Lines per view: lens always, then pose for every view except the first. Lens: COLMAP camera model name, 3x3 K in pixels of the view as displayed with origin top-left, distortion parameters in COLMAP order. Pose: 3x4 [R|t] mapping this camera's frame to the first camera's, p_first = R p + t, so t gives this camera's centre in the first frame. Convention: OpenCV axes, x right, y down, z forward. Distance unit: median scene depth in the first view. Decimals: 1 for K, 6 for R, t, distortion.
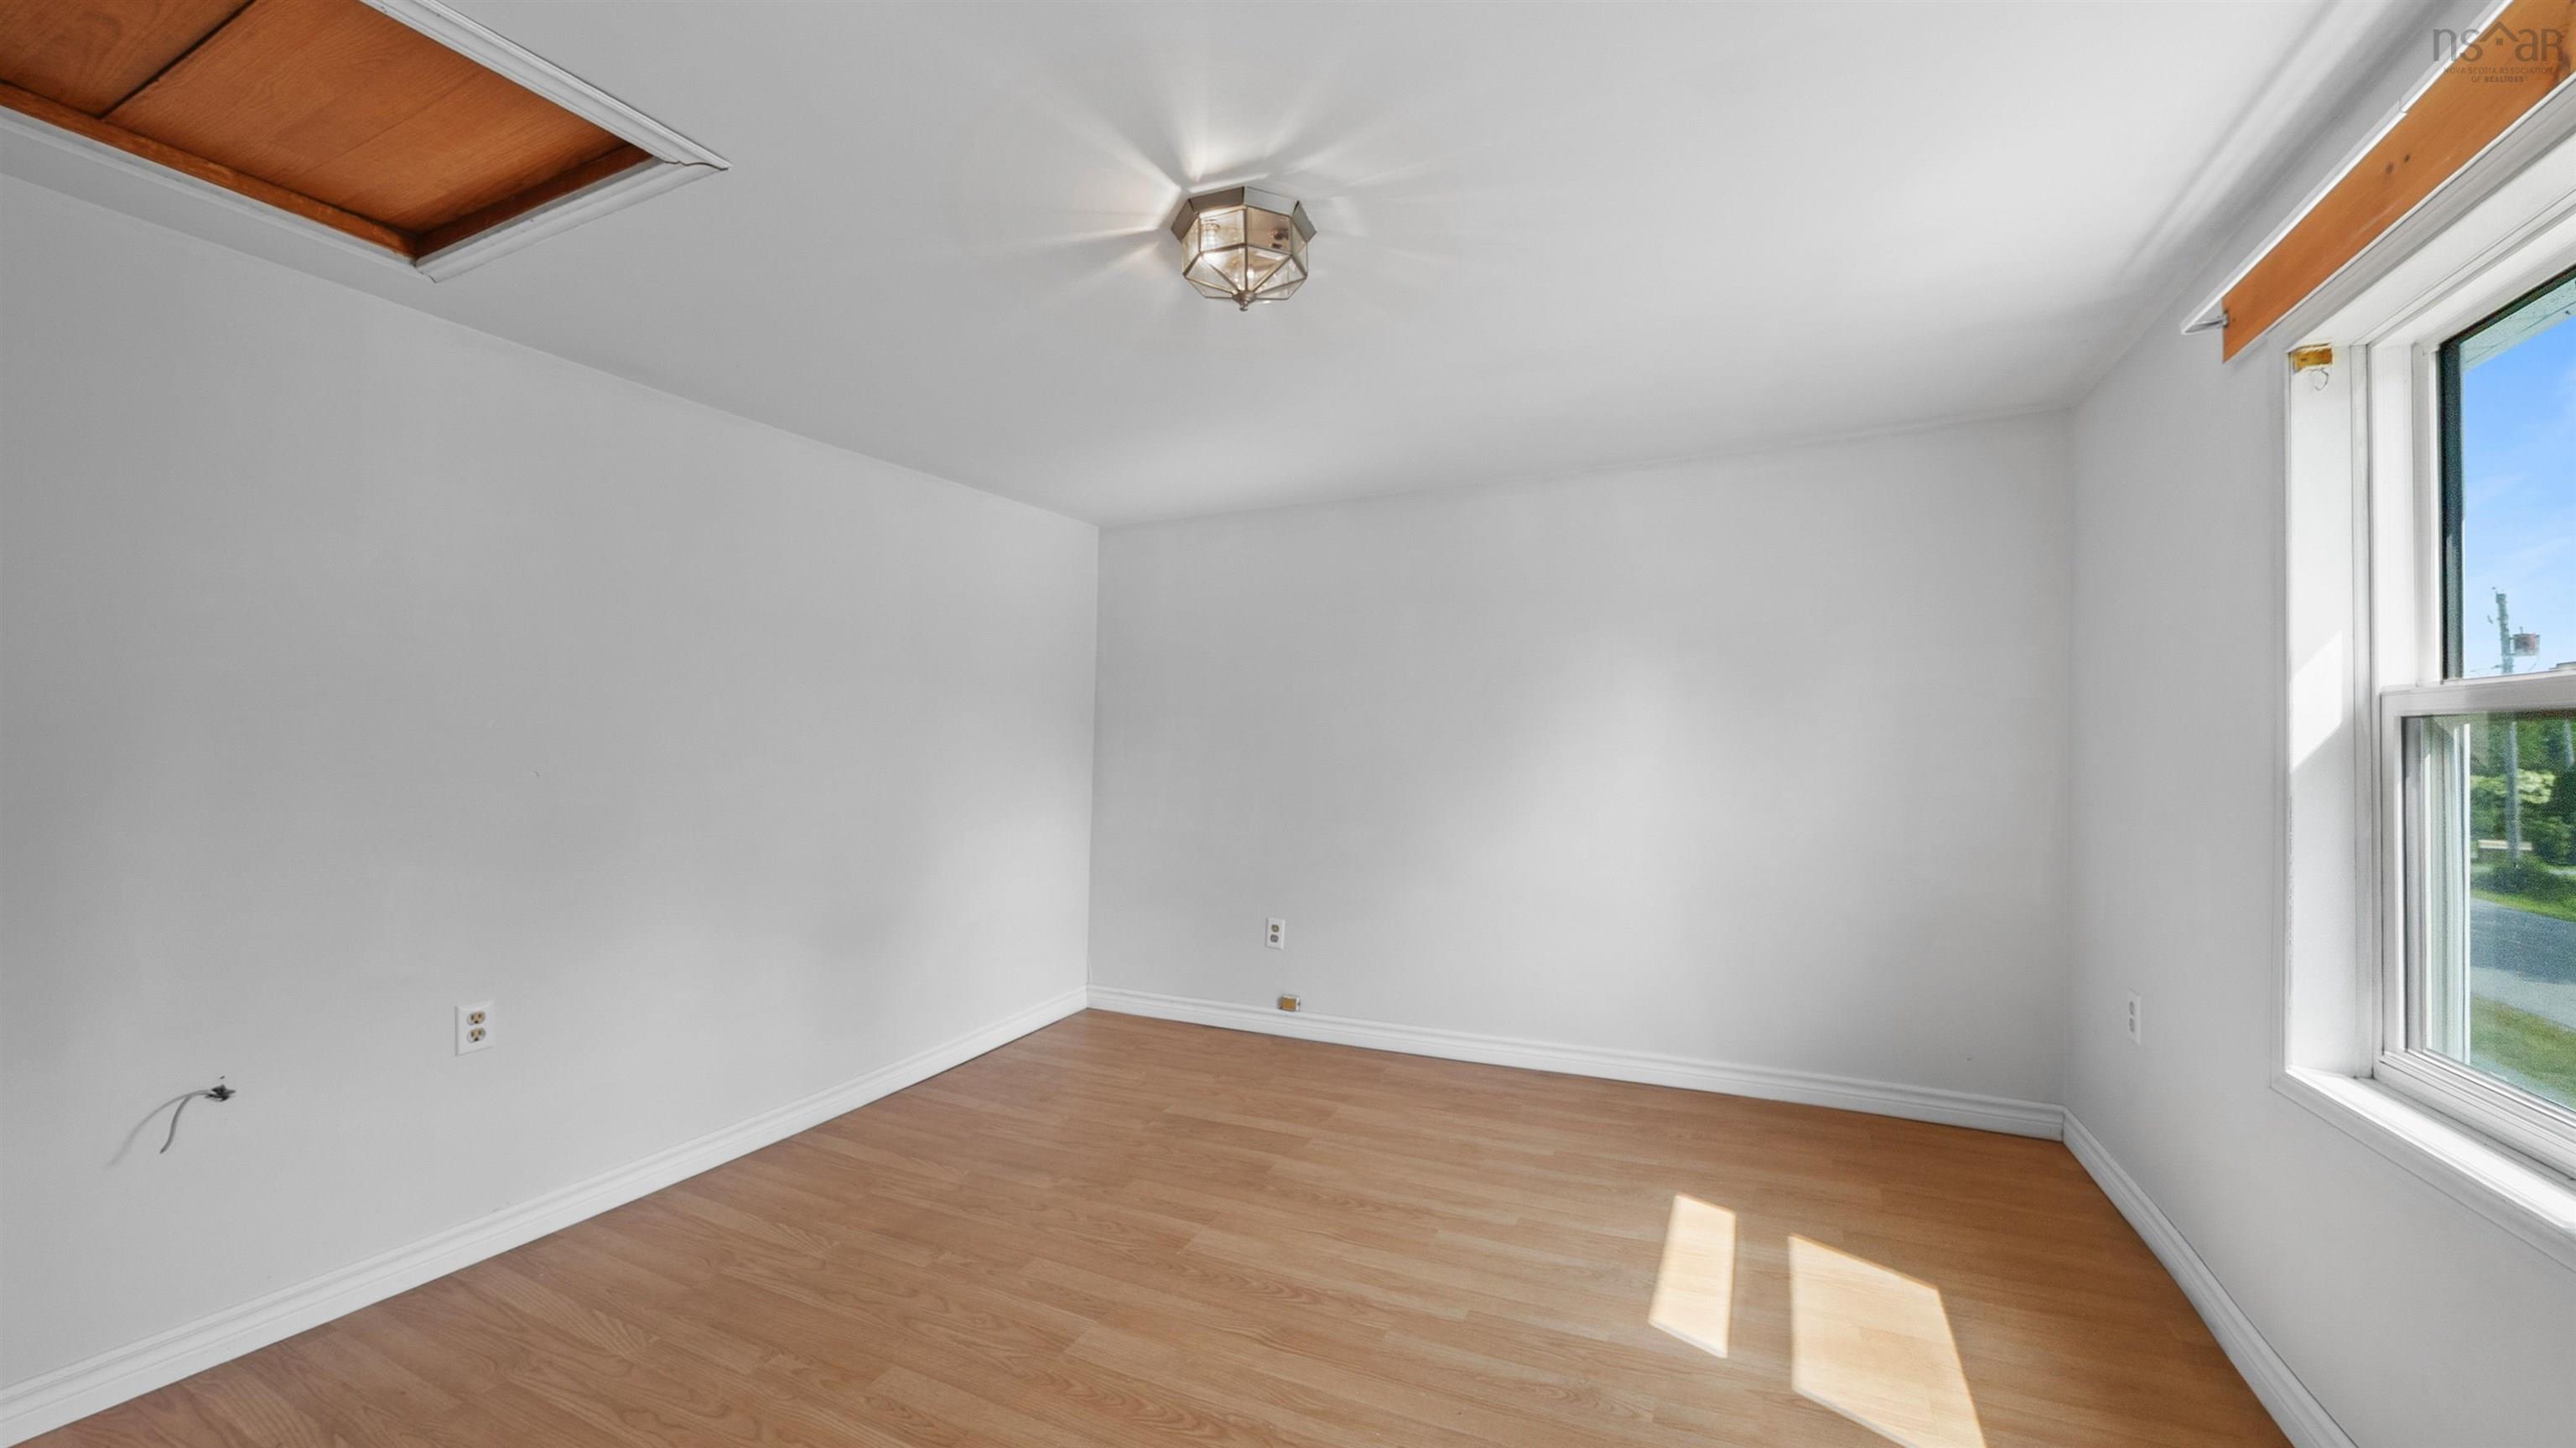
lens RADIAL K [[914.1, 0, 1295.0], [0, 914.1, 739.6], [0, 0, 1]] dist [-0.008943, 0.000112]
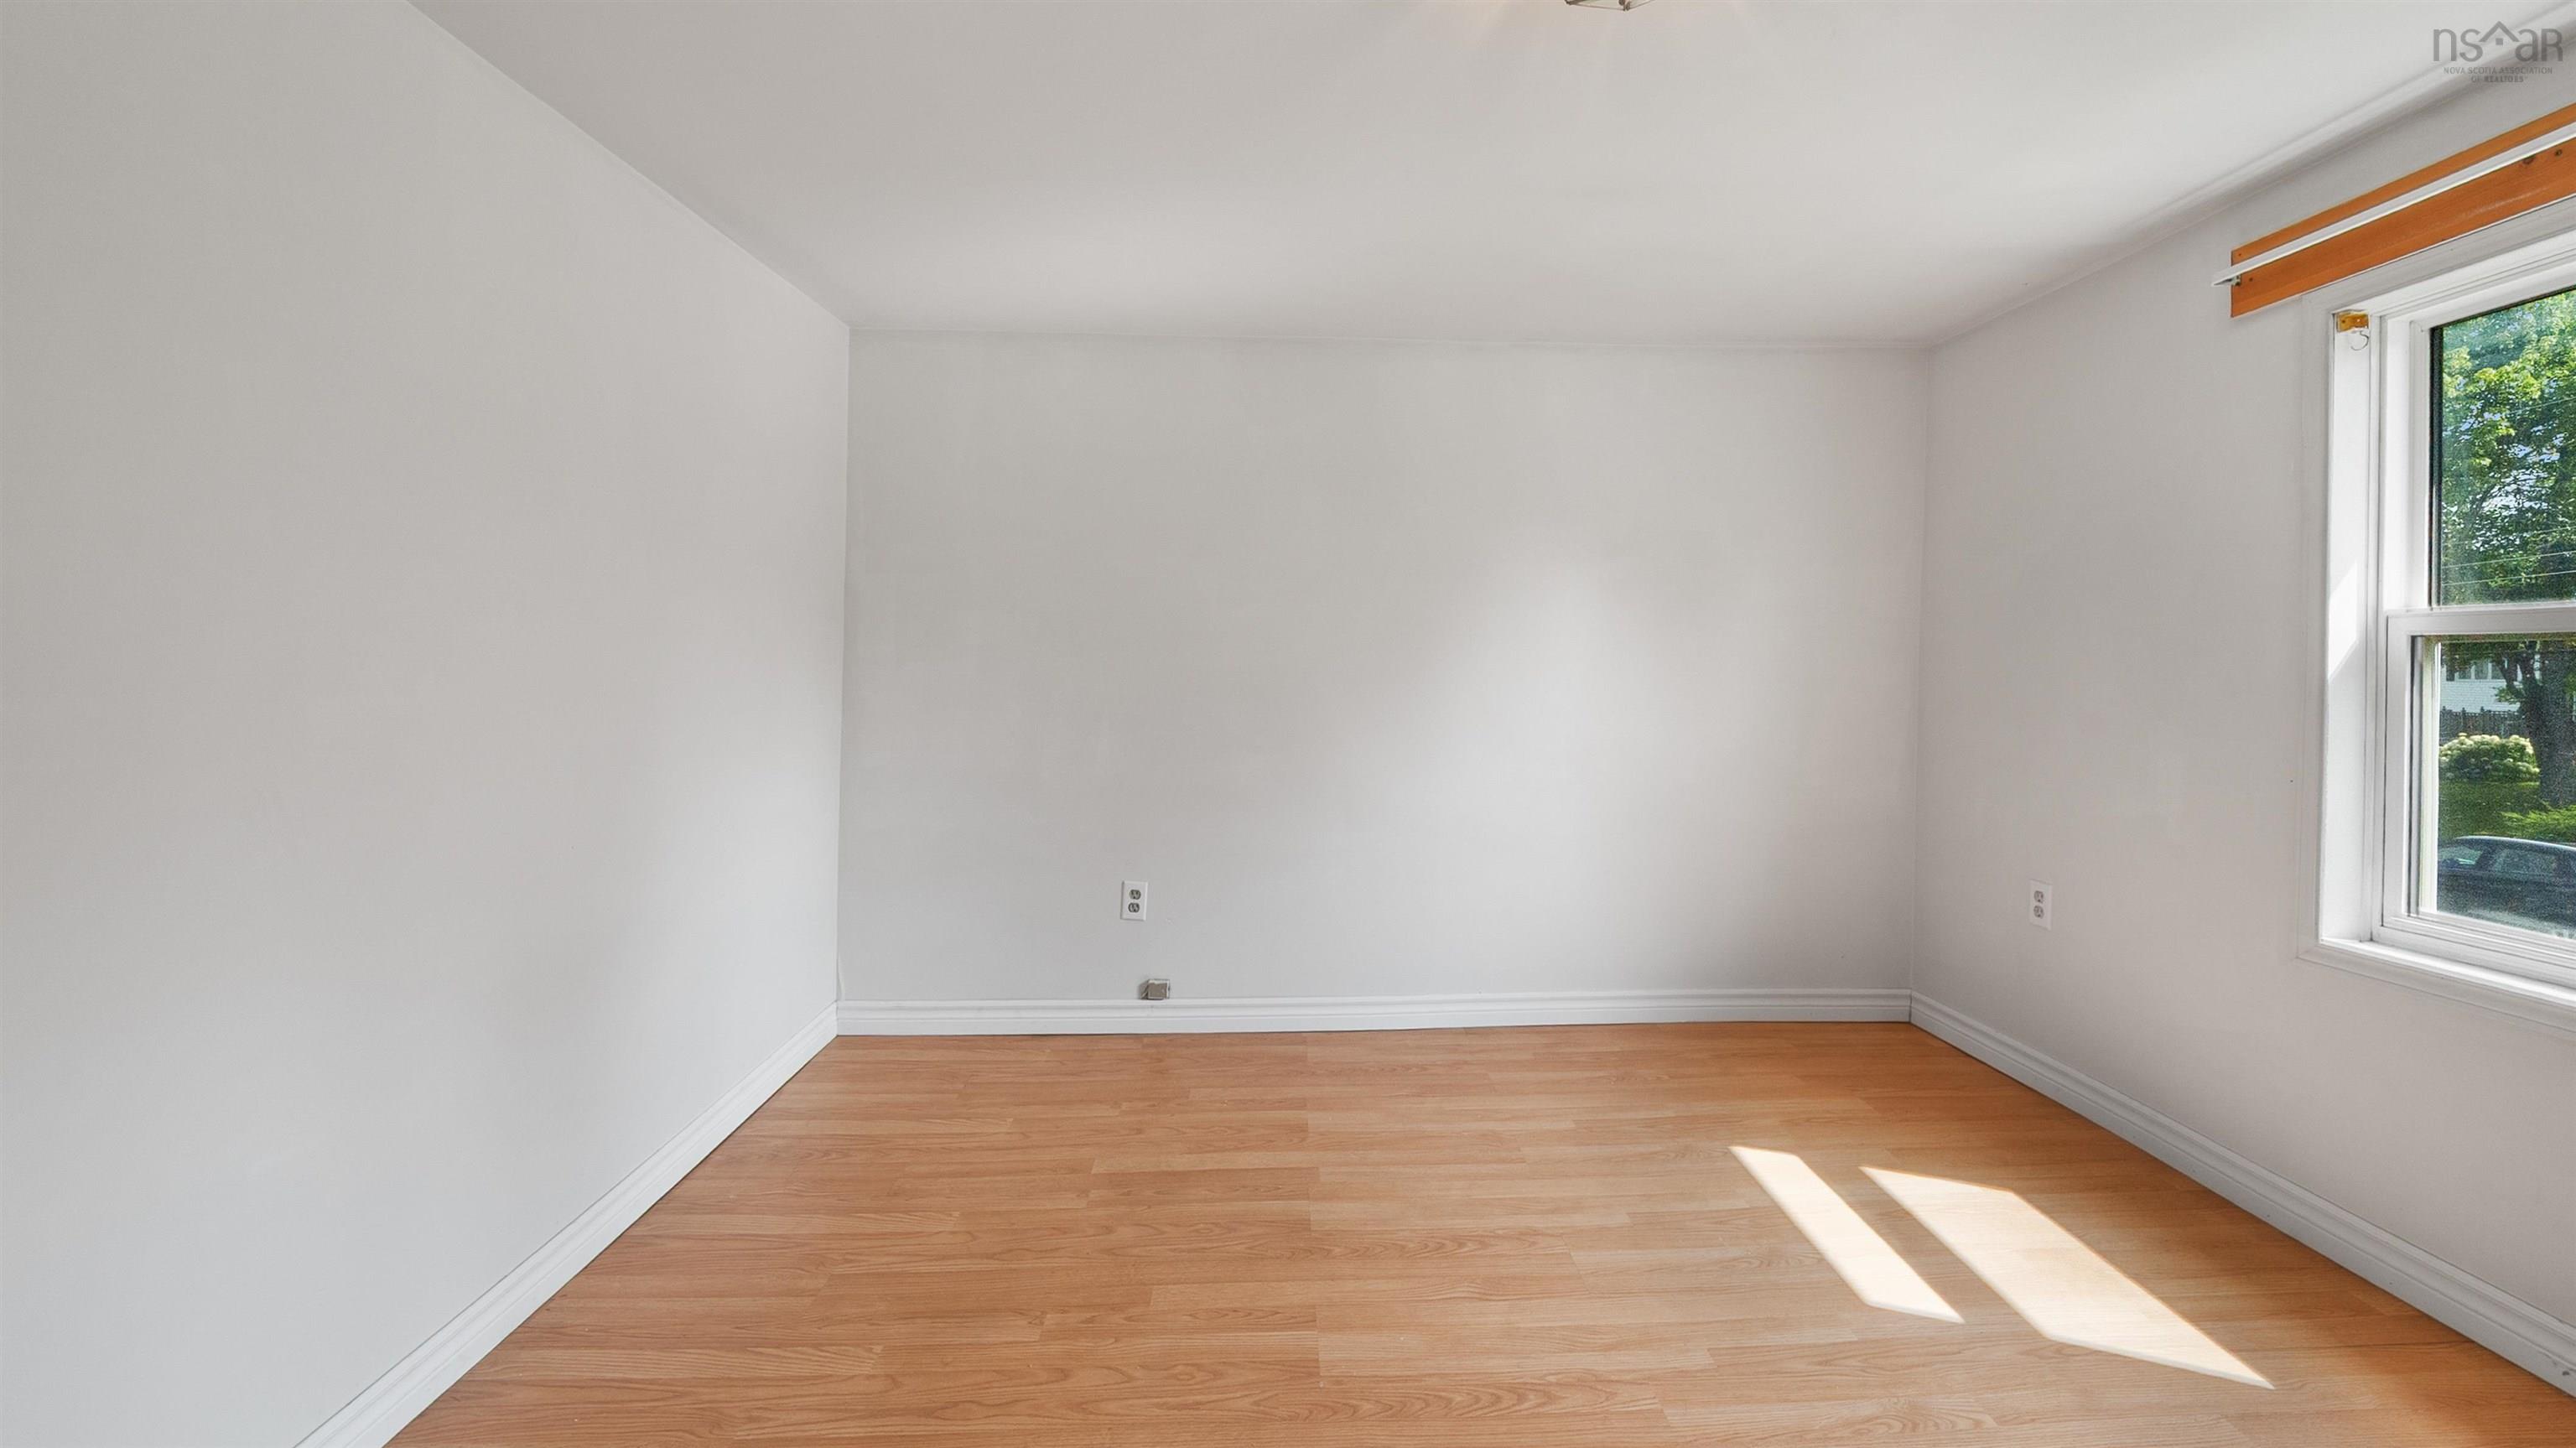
lens RADIAL K [[1011.4, 0, 1280.2], [0, 1011.4, 677.7], [0, 0, 1]] dist [-0.008125, -0.000455]
pose [[0.895151, -0.000163, 0.445764, -0.386644], [-0.011042, 0.999685, 0.022541, 0.009724], [-0.445627, -0.025099, 0.894867, 0.270696]]
